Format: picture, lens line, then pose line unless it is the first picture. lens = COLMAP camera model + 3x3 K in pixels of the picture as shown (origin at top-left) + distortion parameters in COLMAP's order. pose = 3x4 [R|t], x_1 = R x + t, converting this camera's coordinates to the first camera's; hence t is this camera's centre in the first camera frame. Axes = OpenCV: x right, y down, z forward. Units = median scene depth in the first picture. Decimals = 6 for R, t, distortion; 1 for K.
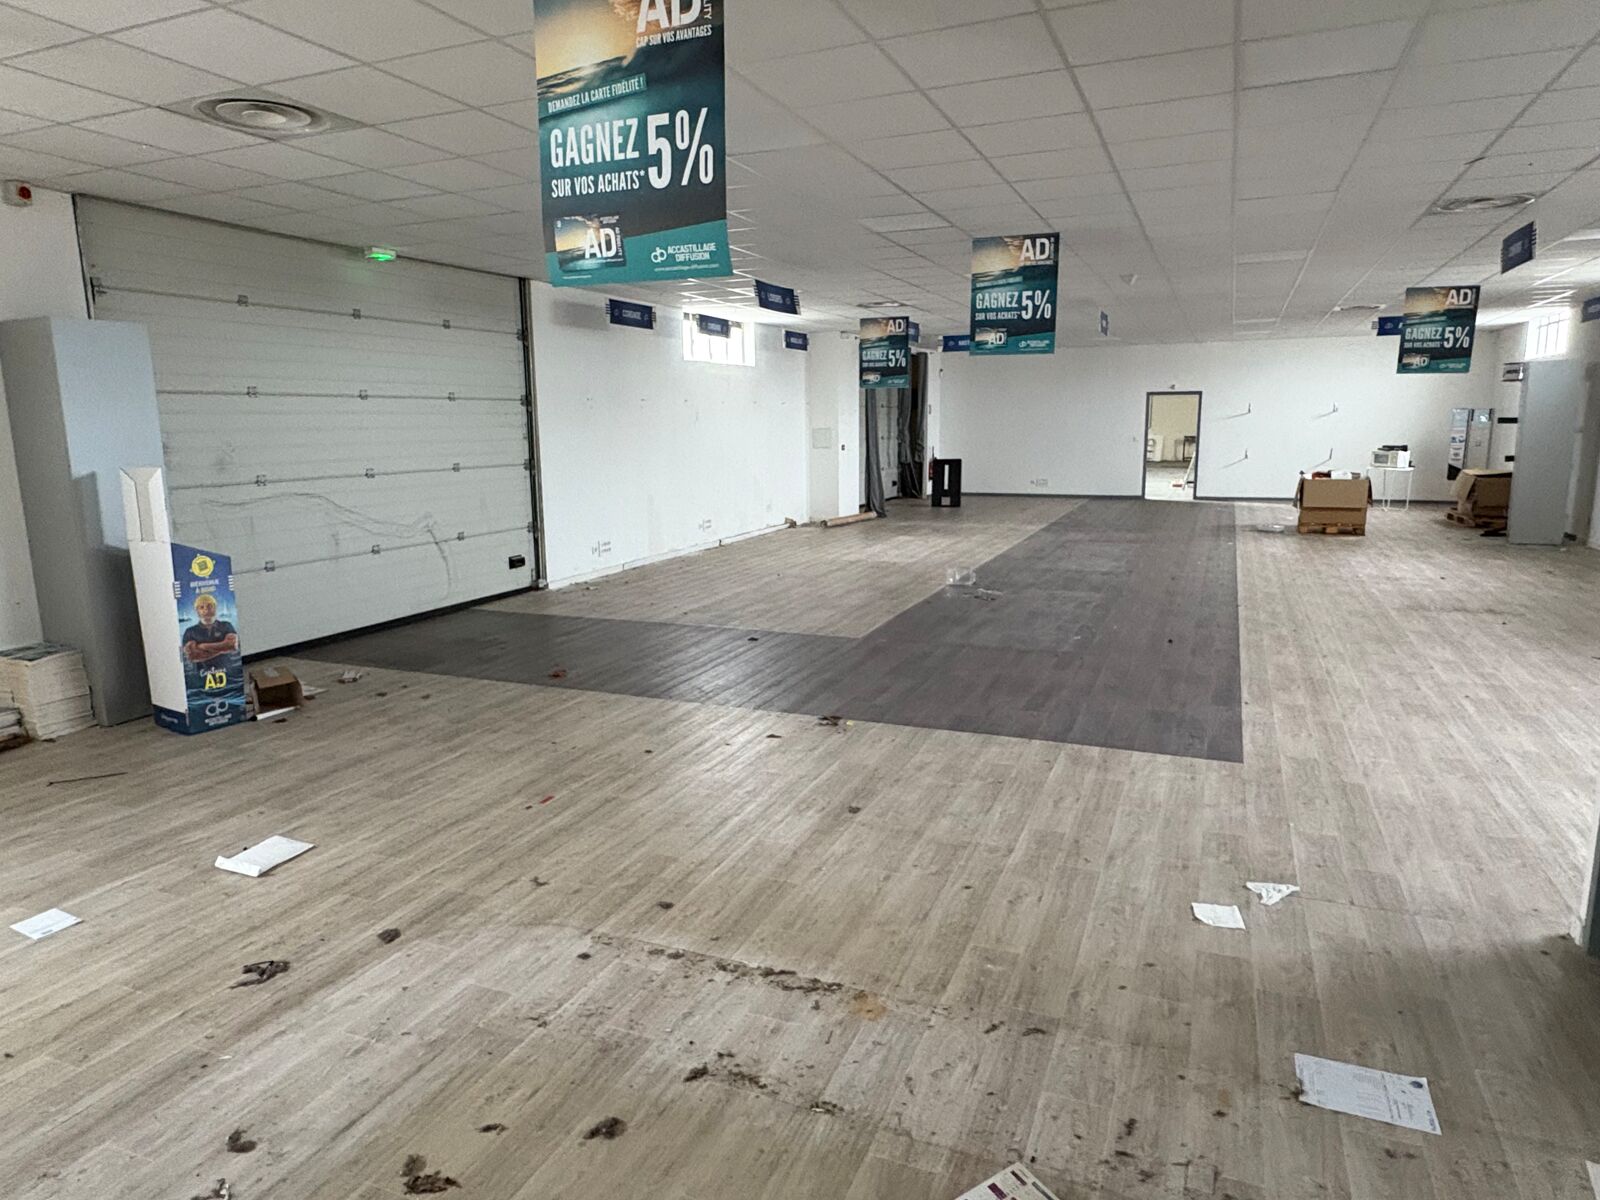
lens RADIAL K [[1003.7, 0, 806.2], [0, 1003.7, 602.1], [0, 0, 1]] dist [0.000861, 0.002640]
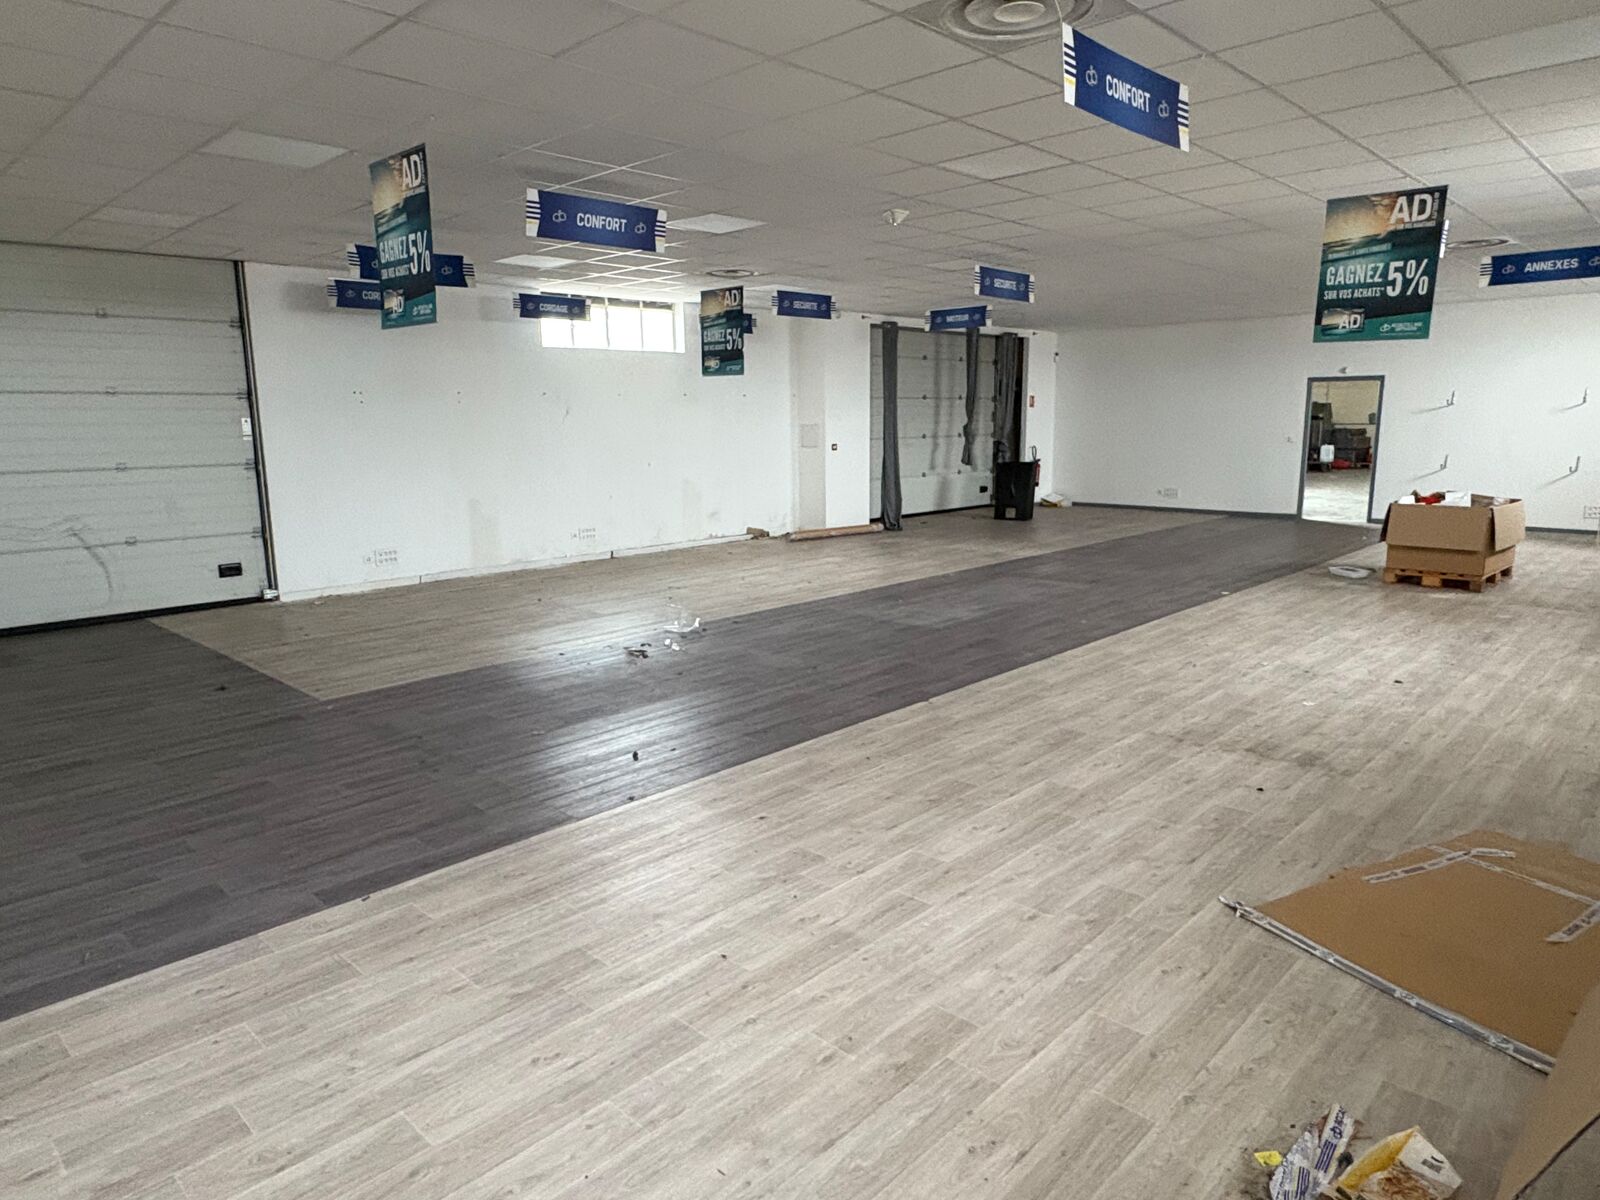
lens RADIAL K [[1003.7, 0, 797.6], [0, 1003.7, 597.3], [0, 0, 1]] dist [0.000861, 0.002640]
pose [[0.933590, 0.064737, -0.352446, 0.381349], [-0.064067, 0.997853, 0.013580, -0.044159], [0.352569, 0.009901, 0.935734, 0.232223]]
